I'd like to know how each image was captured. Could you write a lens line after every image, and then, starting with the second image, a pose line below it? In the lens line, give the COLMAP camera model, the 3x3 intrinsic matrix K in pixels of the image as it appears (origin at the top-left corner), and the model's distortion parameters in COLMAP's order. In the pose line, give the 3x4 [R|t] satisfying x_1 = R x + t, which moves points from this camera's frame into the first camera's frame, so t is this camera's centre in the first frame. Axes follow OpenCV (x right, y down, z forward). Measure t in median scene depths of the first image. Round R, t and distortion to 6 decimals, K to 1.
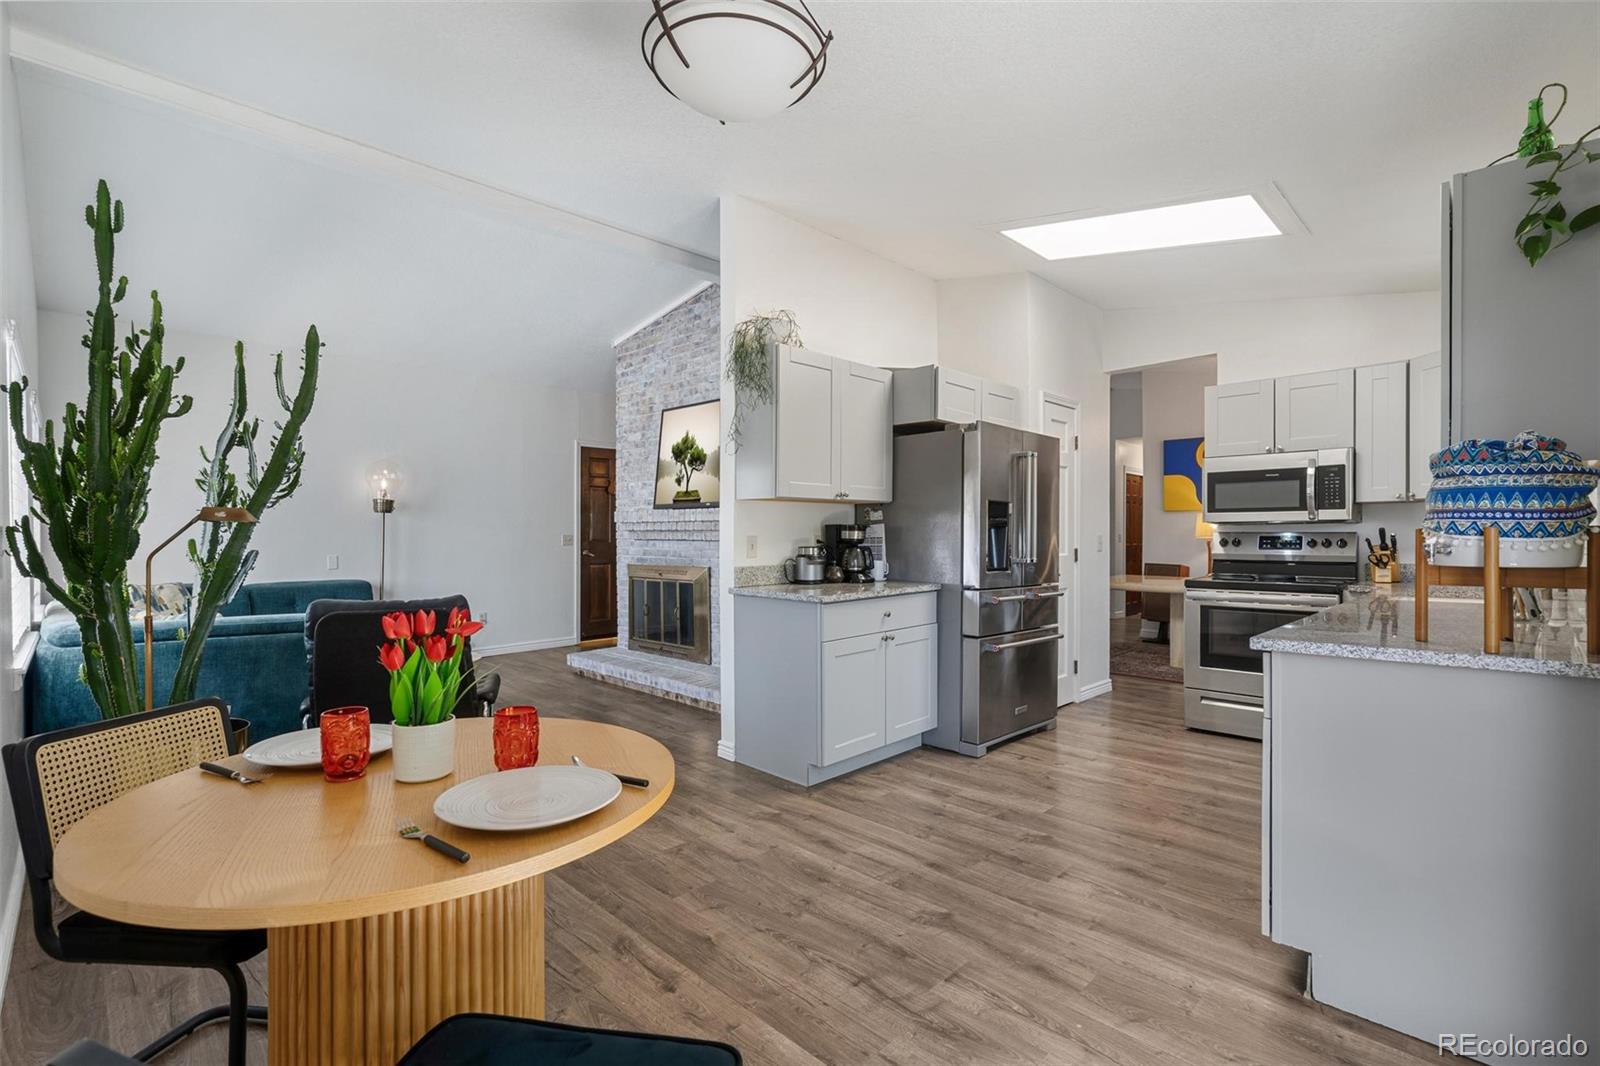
lens RADIAL K [[727.2, 0, 813.8], [0, 727.2, 534.6], [0, 0, 1]] dist [-0.003213, 0.002372]
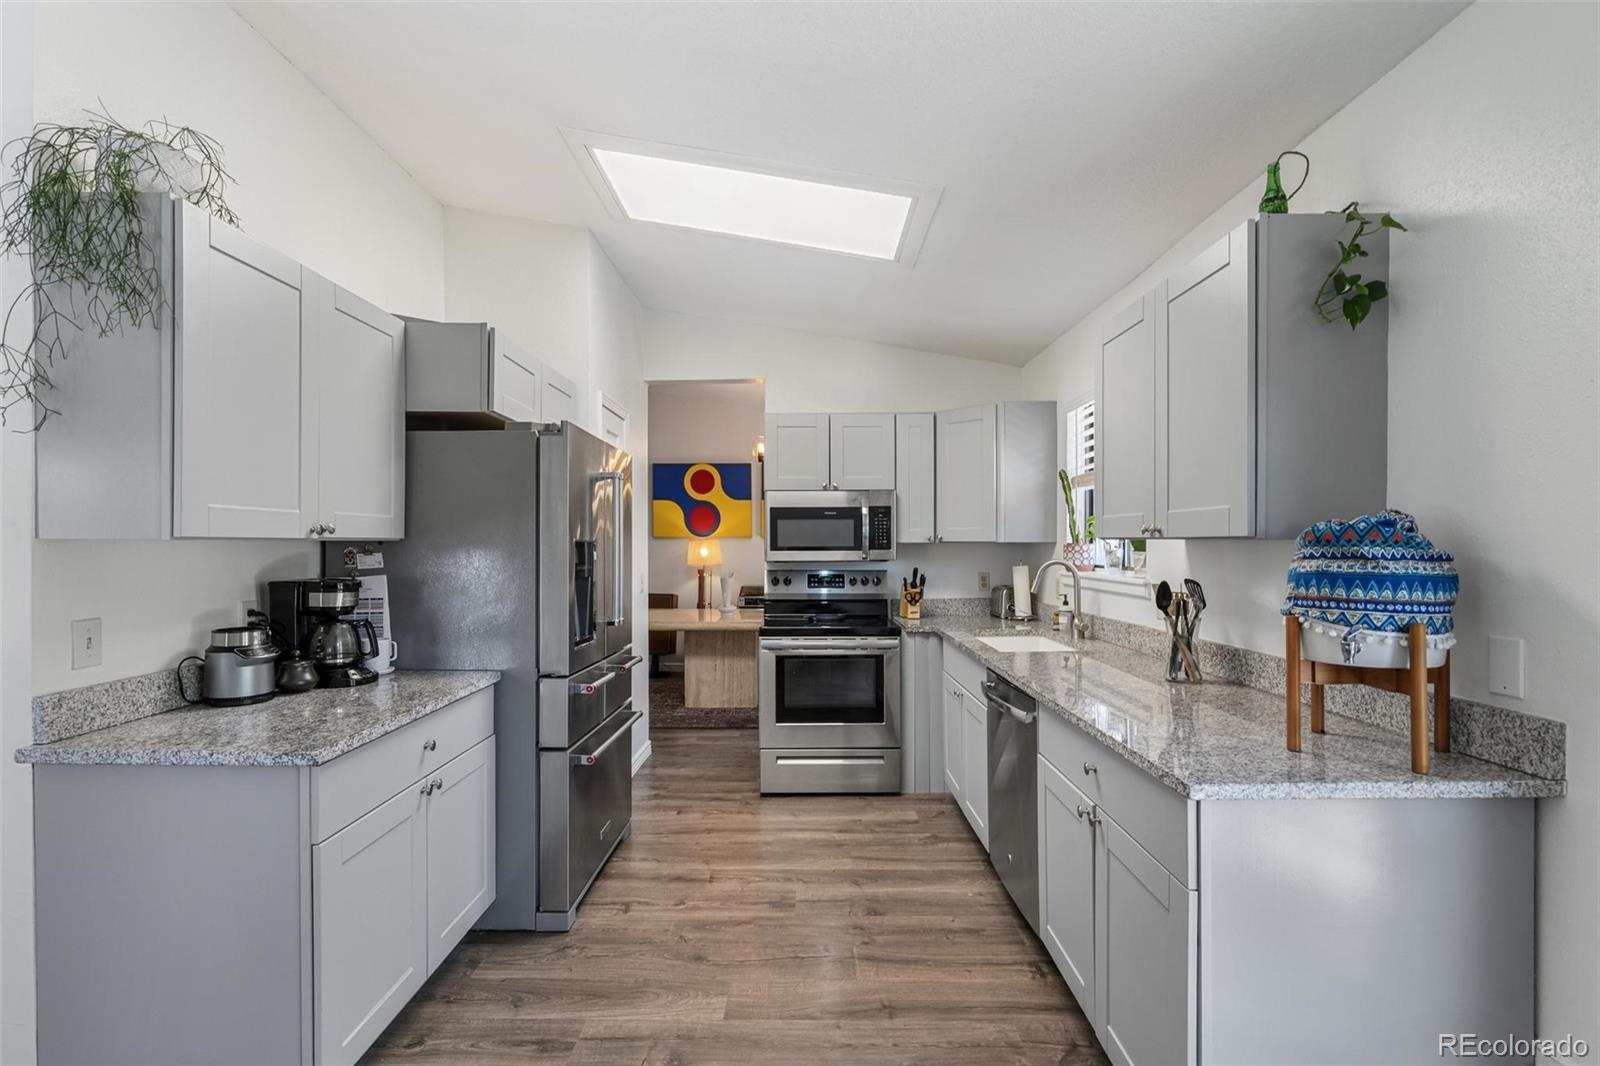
lens RADIAL K [[727.2, 0, 804.3], [0, 727.2, 549.4], [0, 0, 1]] dist [-0.003213, 0.002372]
pose [[0.719023, -0.001273, 0.694986, -0.080462], [-0.004357, 0.999970, 0.006339, -0.046666], [-0.694973, -0.007586, 0.718996, 0.384123]]
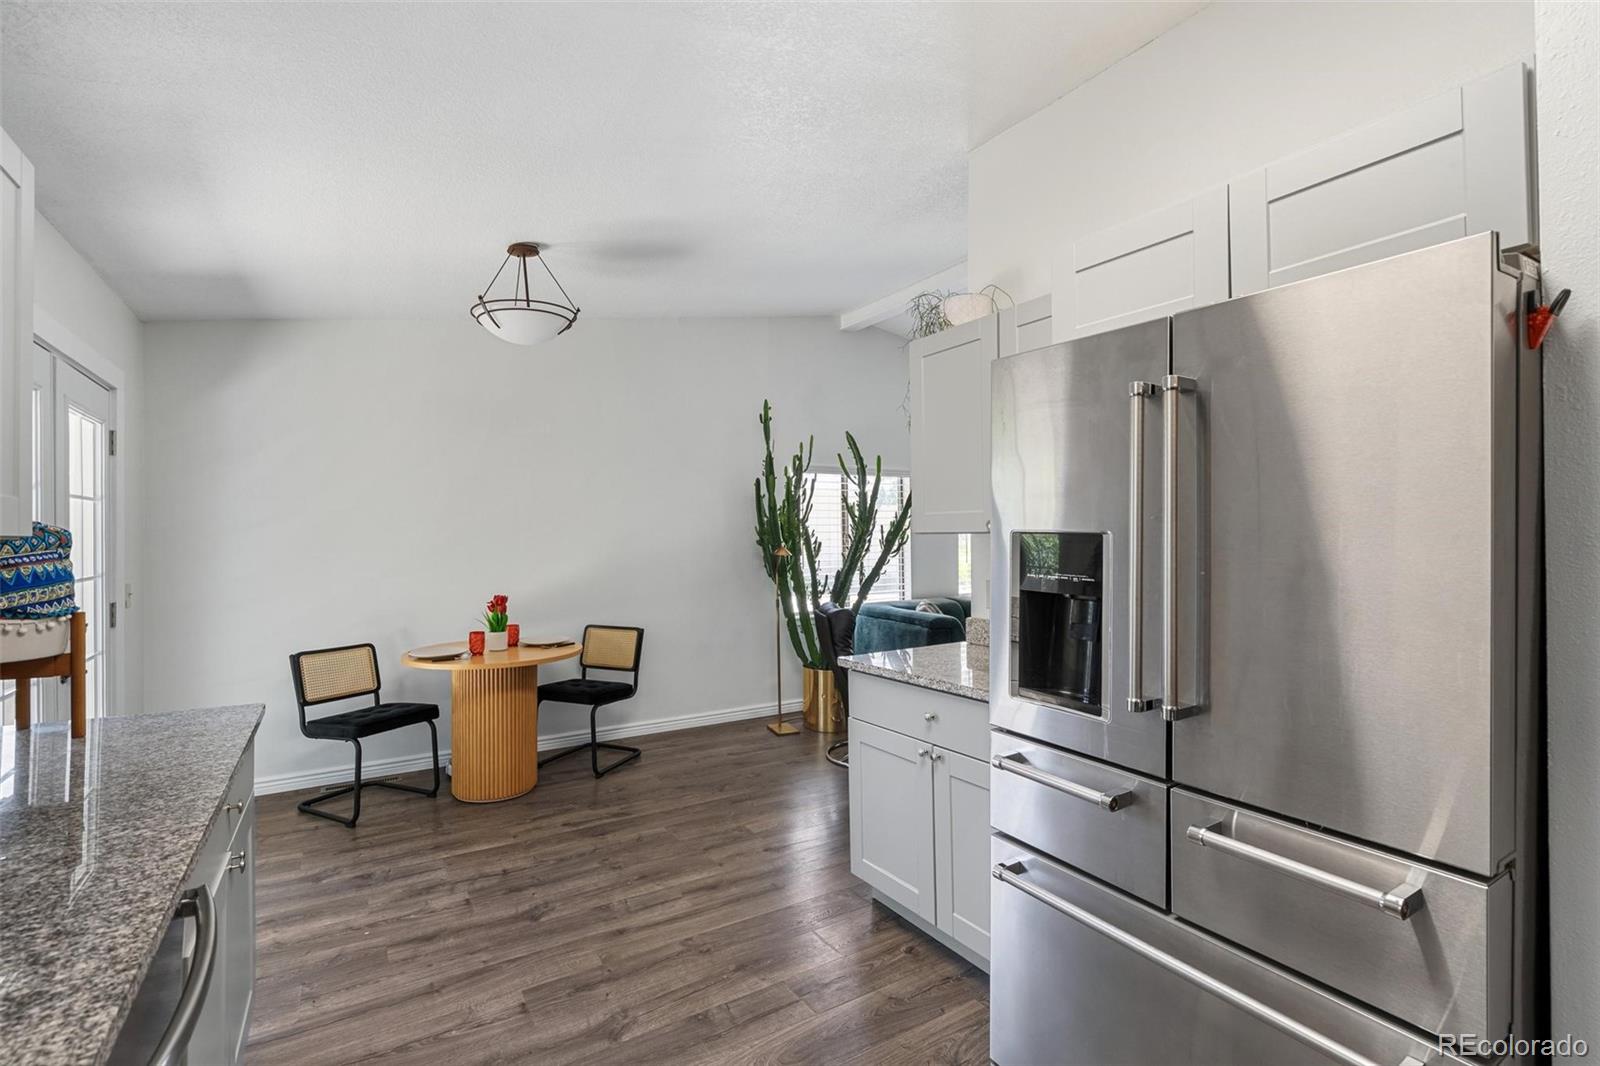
lens RADIAL K [[727.2, 0, 778.0], [0, 727.2, 530.6], [0, 0, 1]] dist [-0.003213, 0.002372]
pose [[-0.257084, 0.001003, -0.966389, 0.725367], [0.012386, 0.999921, -0.002257, -0.051054], [0.966310, -0.012550, -0.257076, 1.016052]]
